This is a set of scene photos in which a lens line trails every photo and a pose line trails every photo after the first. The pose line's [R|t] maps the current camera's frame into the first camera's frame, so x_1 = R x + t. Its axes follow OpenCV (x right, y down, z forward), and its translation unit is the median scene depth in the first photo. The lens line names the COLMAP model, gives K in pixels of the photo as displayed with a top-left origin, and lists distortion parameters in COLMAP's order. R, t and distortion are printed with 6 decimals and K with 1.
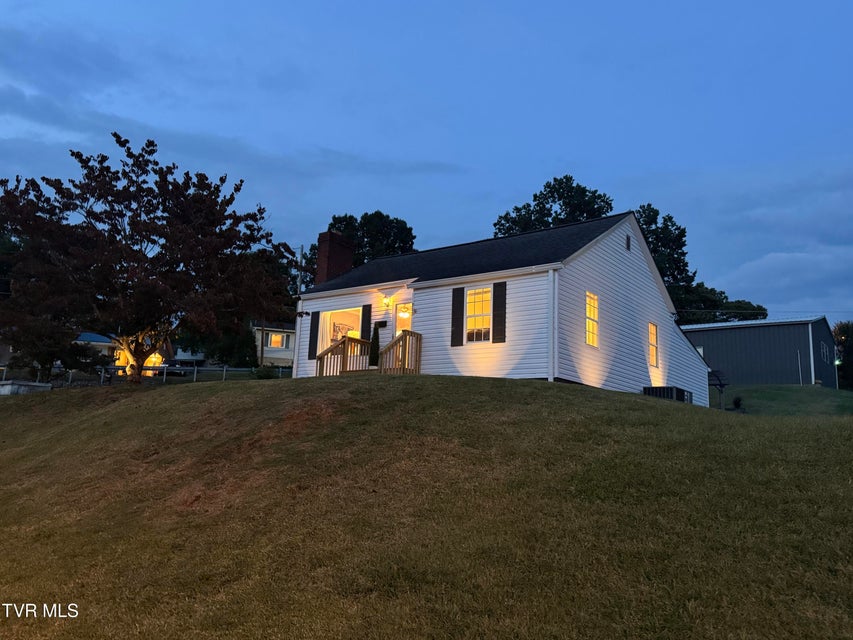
lens RADIAL K [[712.4, 0, 421.5], [0, 712.4, 315.1], [0, 0, 1]] dist [0.002893, -0.010425]
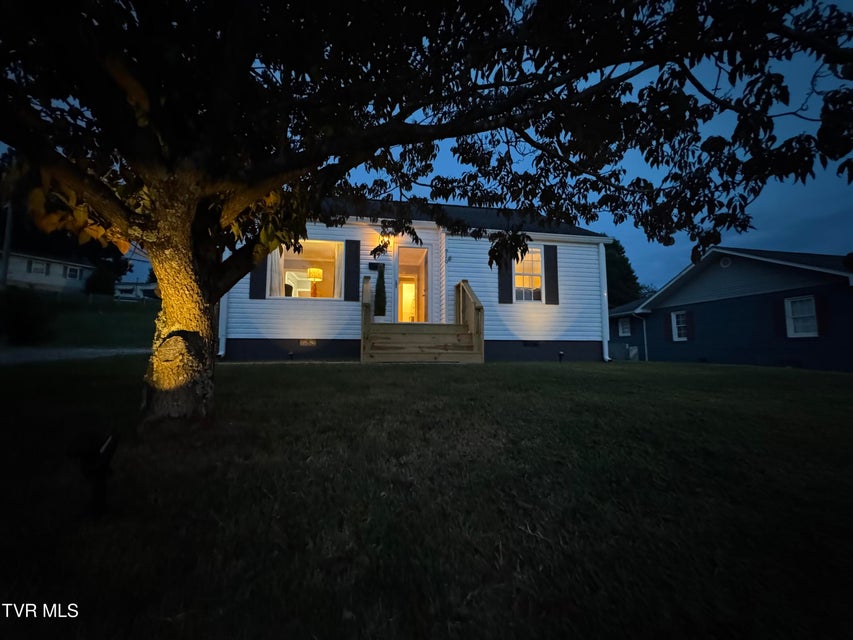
lens RADIAL K [[340.6, 0, 424.5], [0, 340.6, 317.8], [0, 0, 1]] dist [-0.007221, 0.001778]
pose [[0.681906, 0.029956, 0.730826, -0.355718], [-0.119568, 0.990286, 0.070974, 0.042776], [-0.721600, -0.135781, 0.678864, 0.757860]]
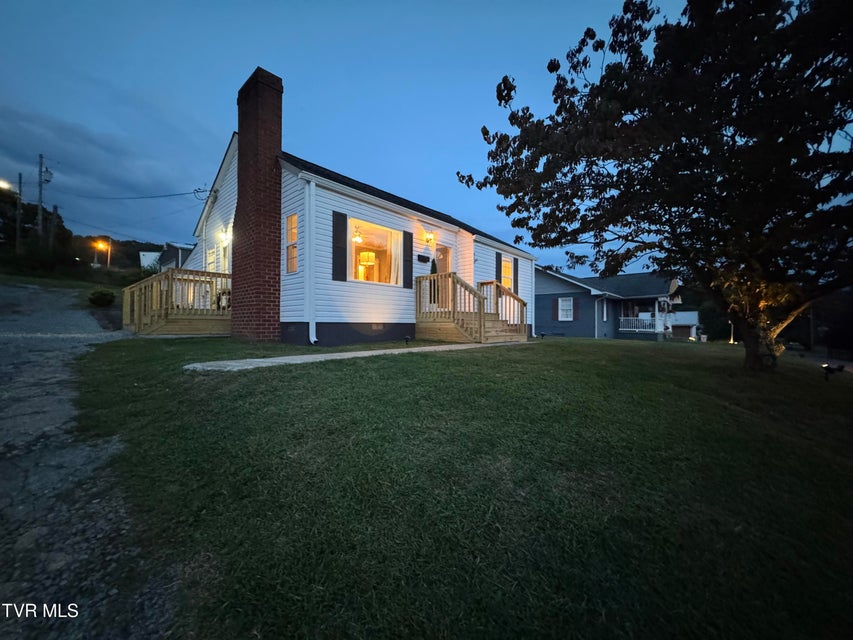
lens RADIAL K [[340.6, 0, 428.4], [0, 340.6, 322.9], [0, 0, 1]] dist [-0.007221, 0.001778]
pose [[0.077105, -0.037026, 0.996335, -0.589353], [-0.197567, 0.978927, 0.051668, 0.082365], [-0.977252, -0.200826, 0.068165, 1.064793]]
